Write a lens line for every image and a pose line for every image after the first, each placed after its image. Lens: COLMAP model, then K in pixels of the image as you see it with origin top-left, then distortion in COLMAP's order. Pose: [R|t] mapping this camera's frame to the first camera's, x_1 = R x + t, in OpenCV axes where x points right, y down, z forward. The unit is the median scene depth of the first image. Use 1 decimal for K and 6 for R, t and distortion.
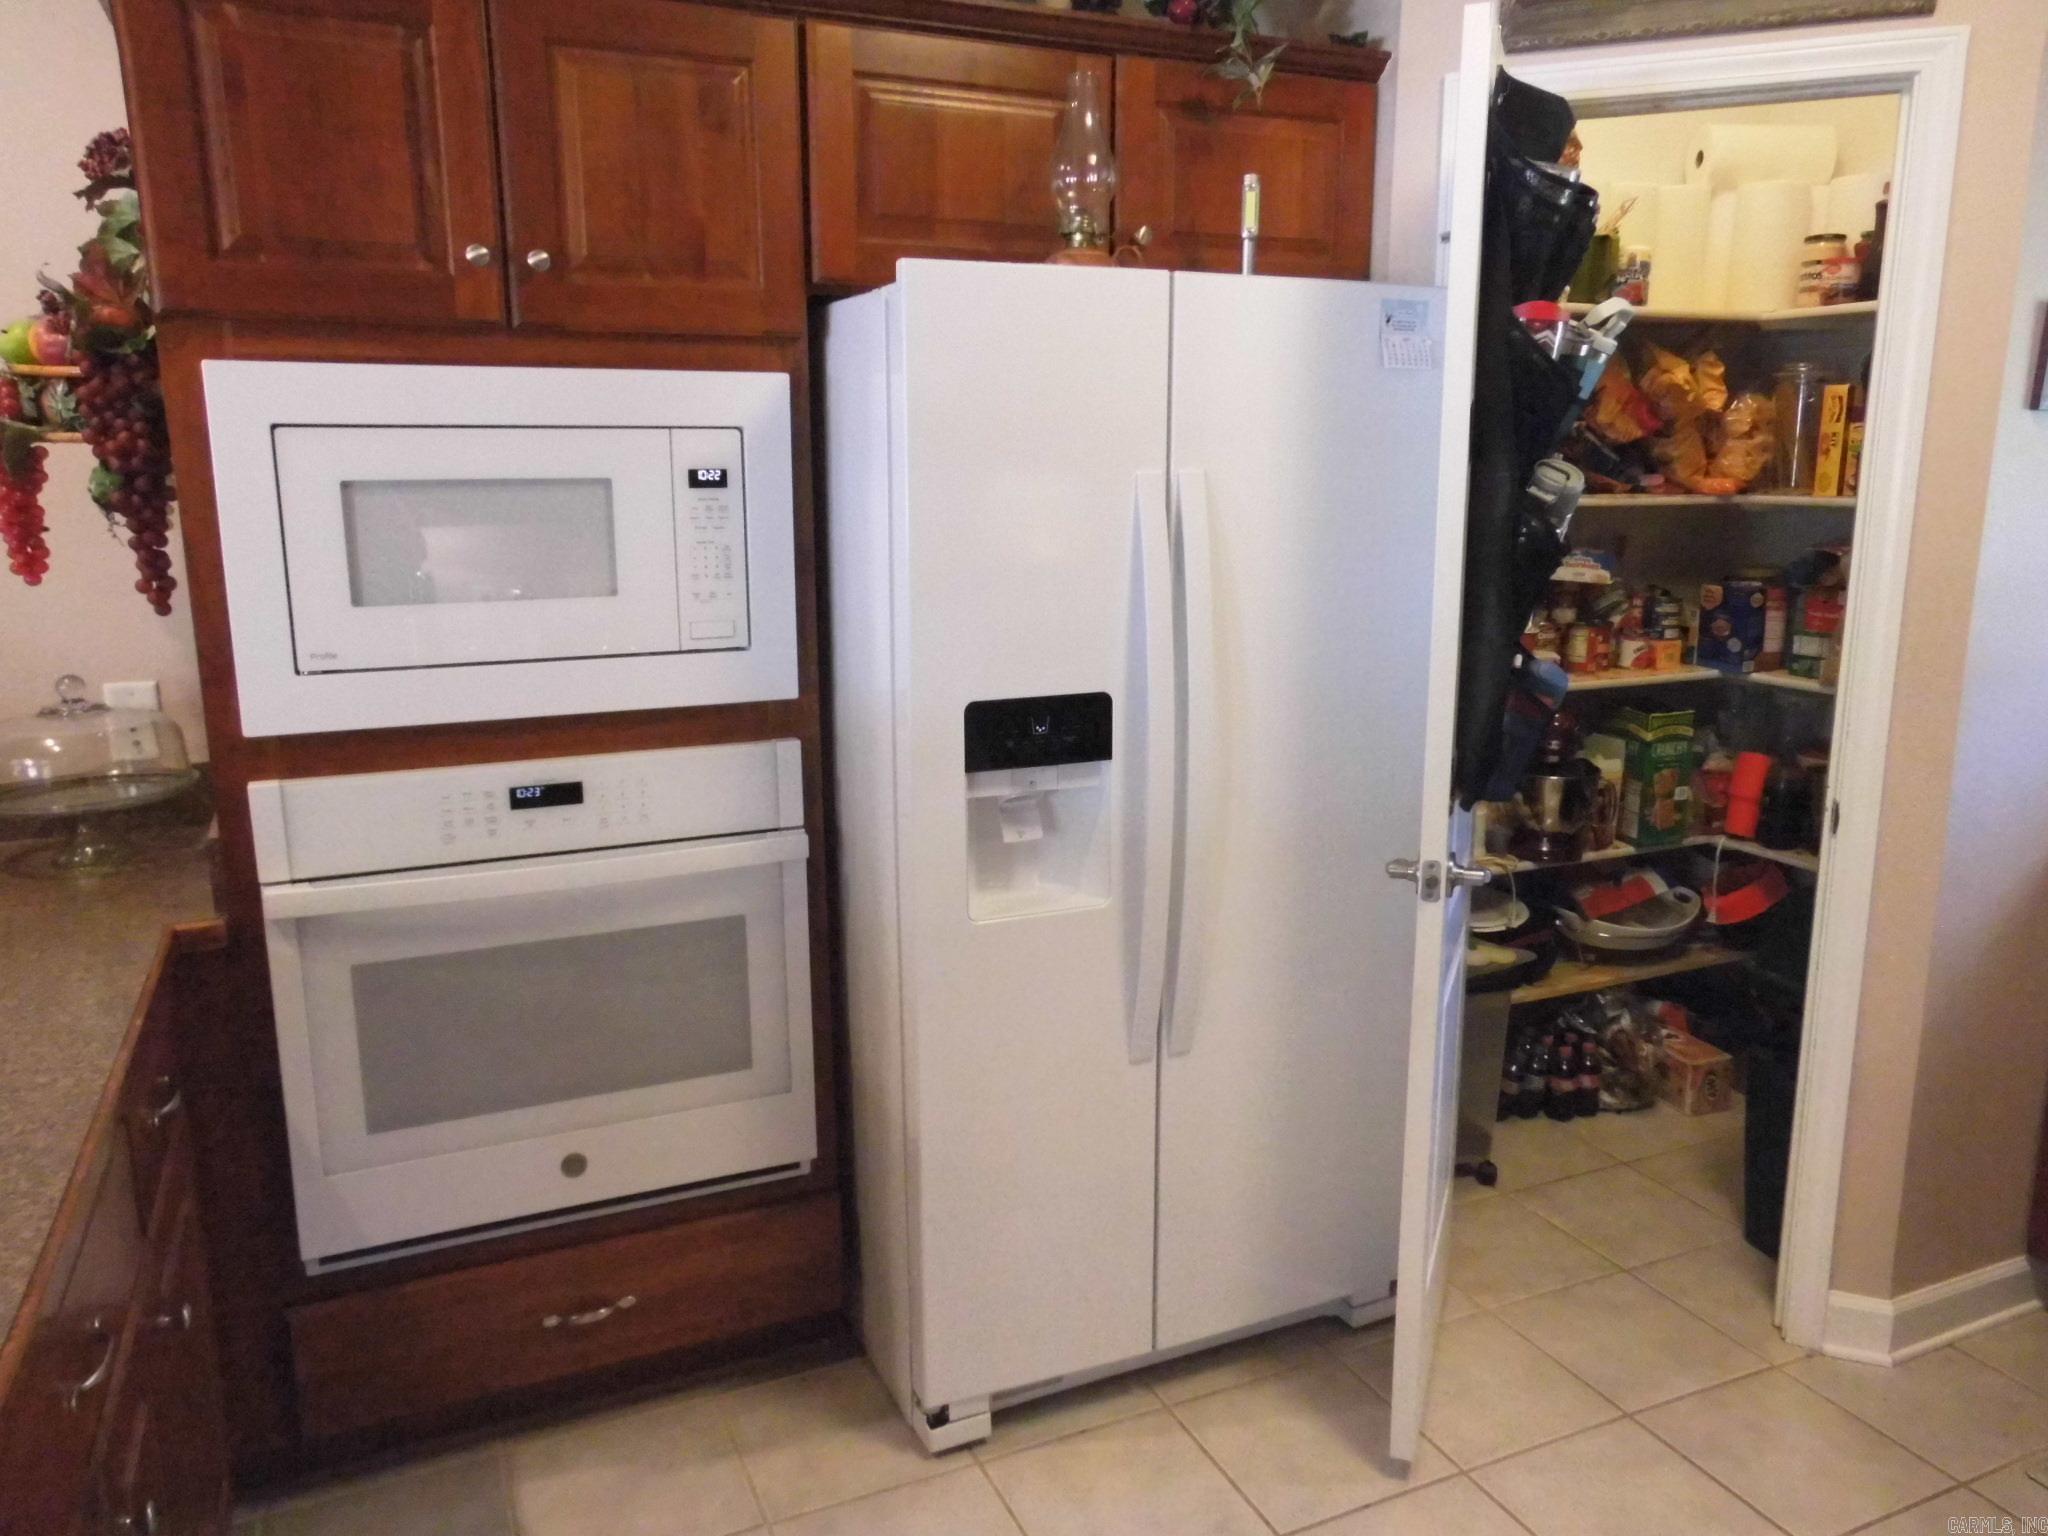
lens RADIAL K [[1528.0, 0, 1036.3], [0, 1528.0, 765.2], [0, 0, 1]] dist [-0.037639, 0.067538]
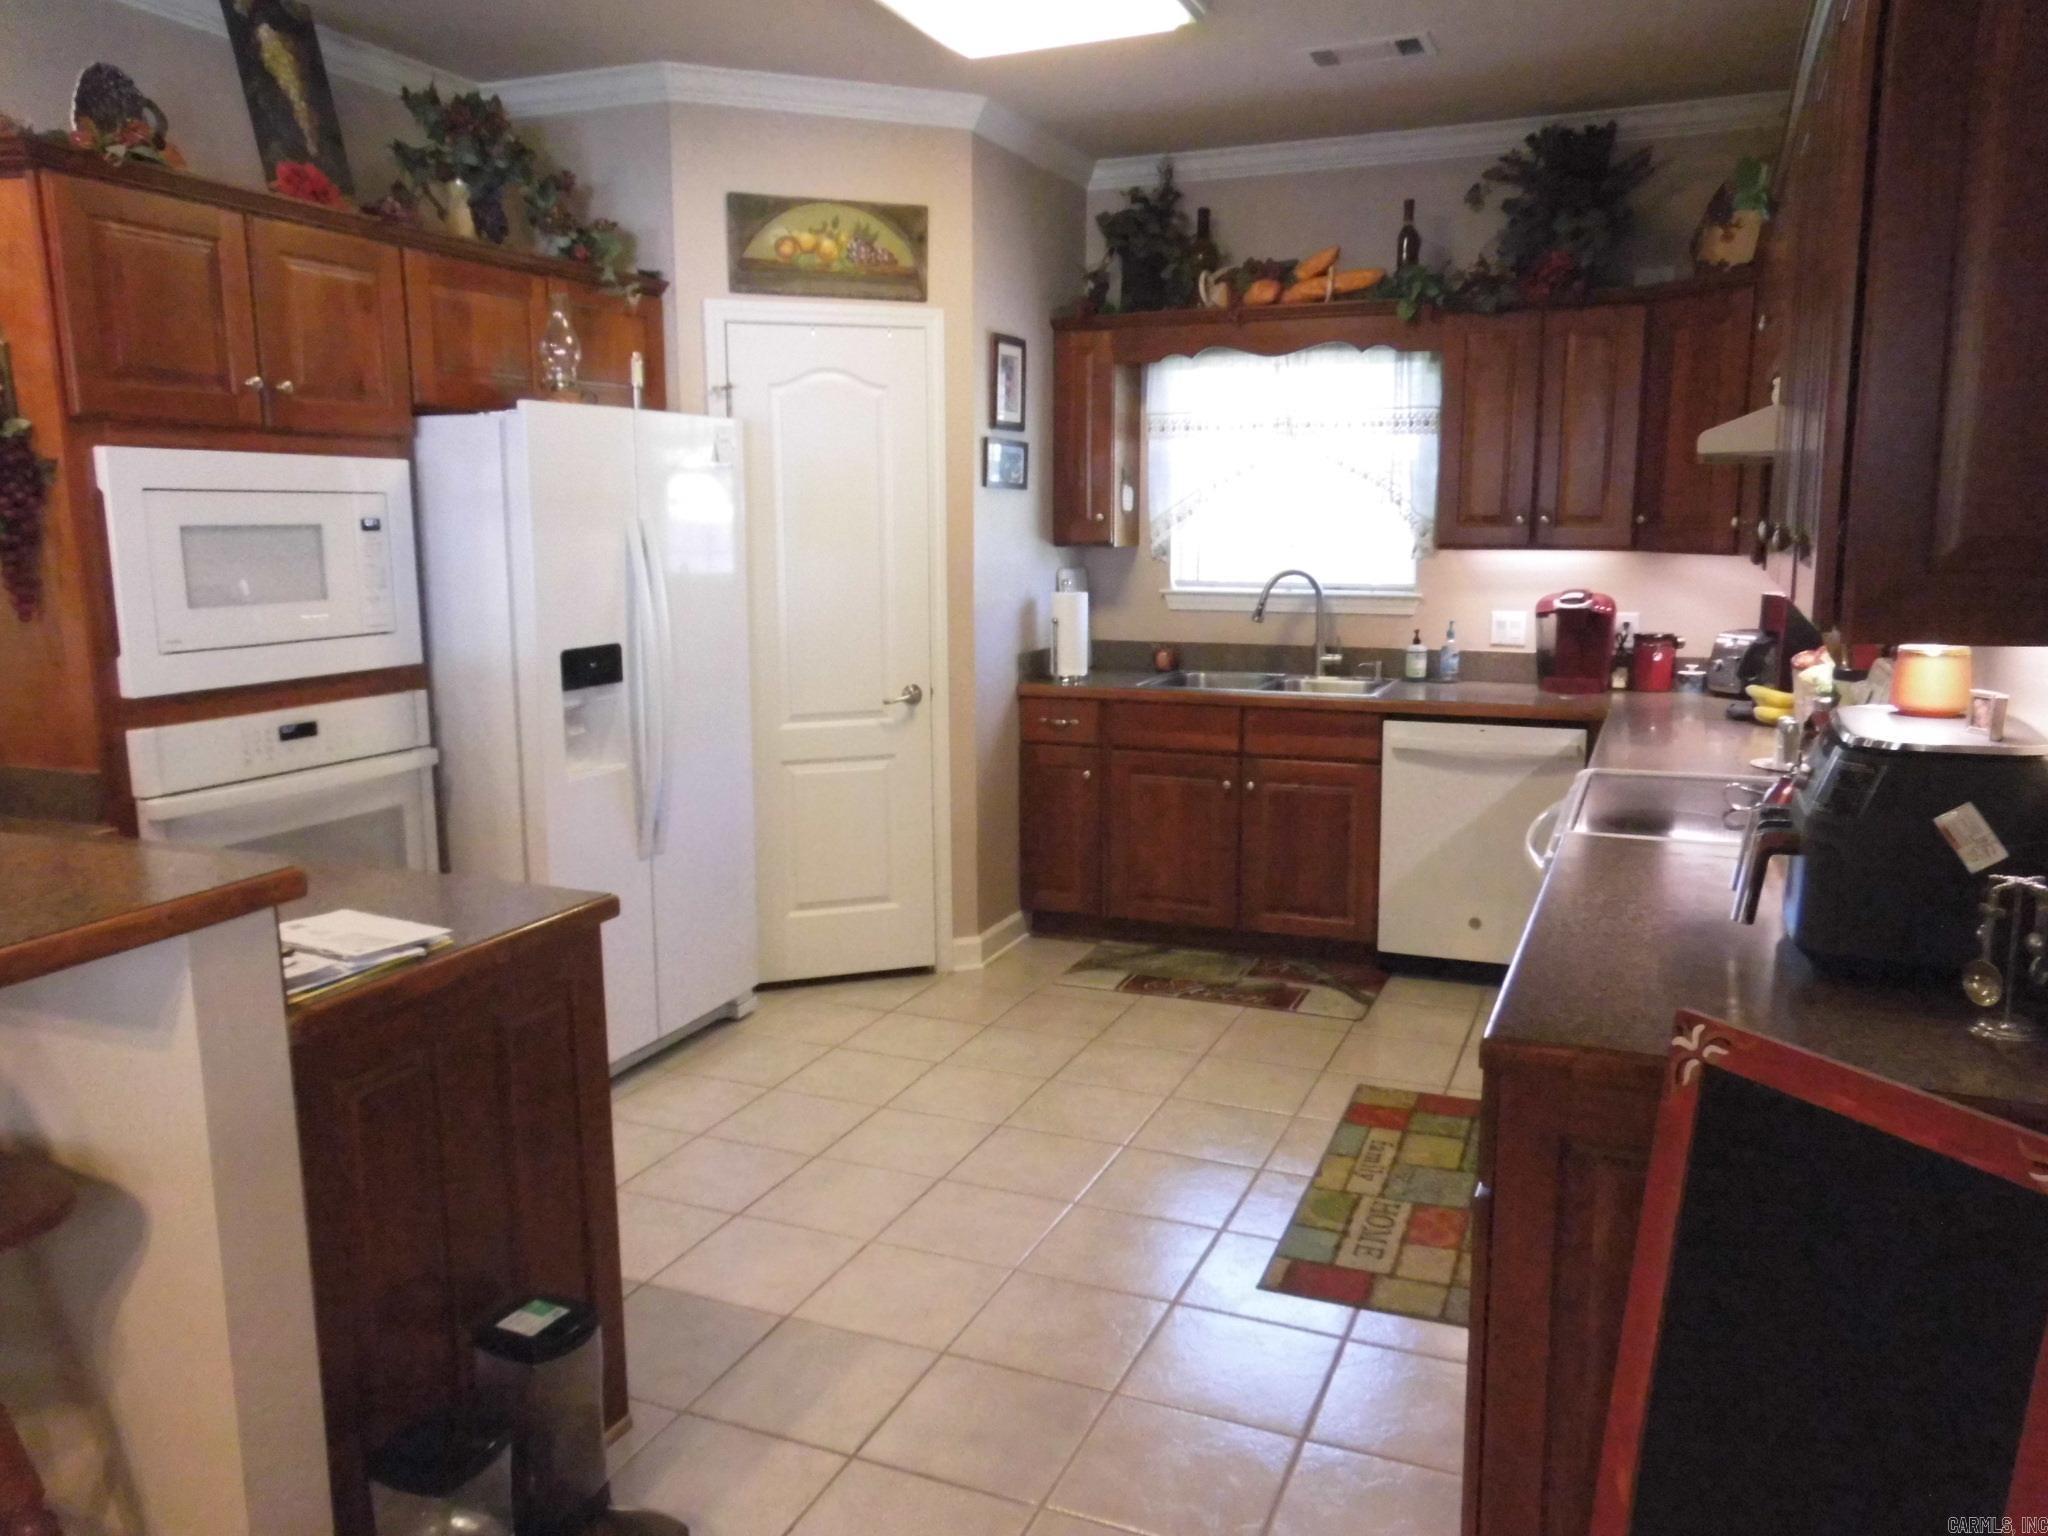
lens RADIAL K [[1528.0, 0, 1021.9], [0, 1528.0, 770.7], [0, 0, 1]] dist [-0.037639, 0.067538]
pose [[0.737091, -0.114726, 0.665984, -0.800130], [0.139157, 0.990132, 0.016551, 0.134053], [-0.661311, 0.080477, 0.745782, -0.609545]]
